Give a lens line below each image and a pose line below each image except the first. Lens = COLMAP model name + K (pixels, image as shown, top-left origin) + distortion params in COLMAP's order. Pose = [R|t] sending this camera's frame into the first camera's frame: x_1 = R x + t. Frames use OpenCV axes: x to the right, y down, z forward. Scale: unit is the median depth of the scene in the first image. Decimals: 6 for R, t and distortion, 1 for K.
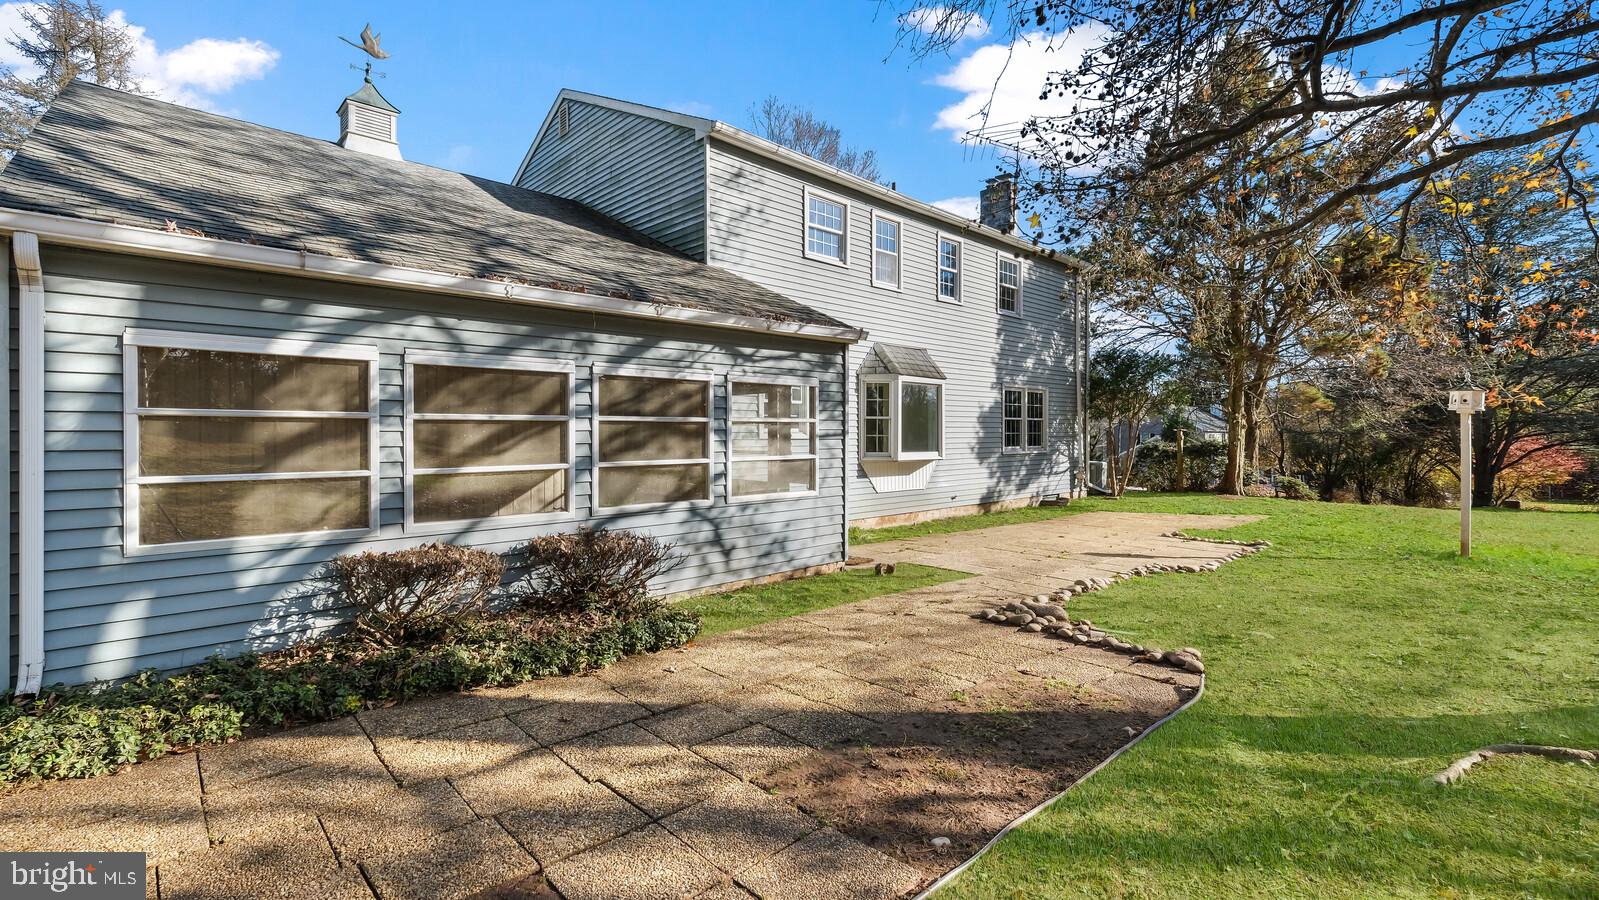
lens RADIAL K [[712.5, 0, 799.5], [0, 712.5, 450.0], [0, 0, 1]] dist [-0.000273, -0.000069]
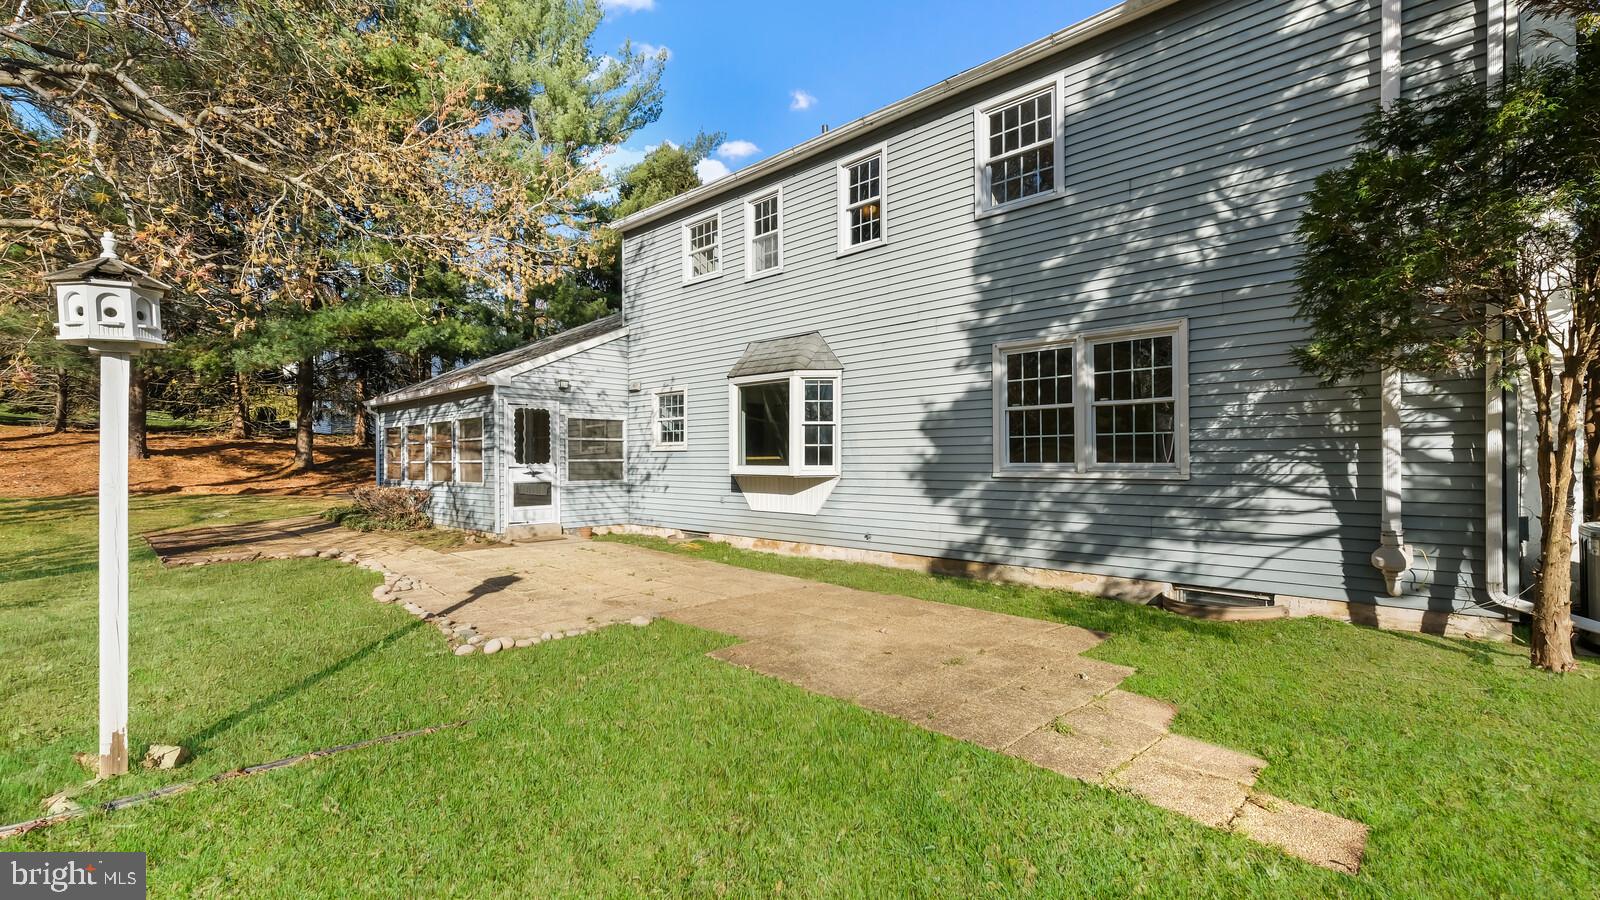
lens RADIAL K [[713.0, 0, 800.0], [0, 713.0, 450.0], [0, 0, 1]] dist [-0.000273, -0.000069]
pose [[0.022110, -0.002778, -0.999752, 1.113396], [-0.011845, 0.999925, -0.003041, -0.014224], [0.999685, 0.011909, 0.022076, 1.154195]]
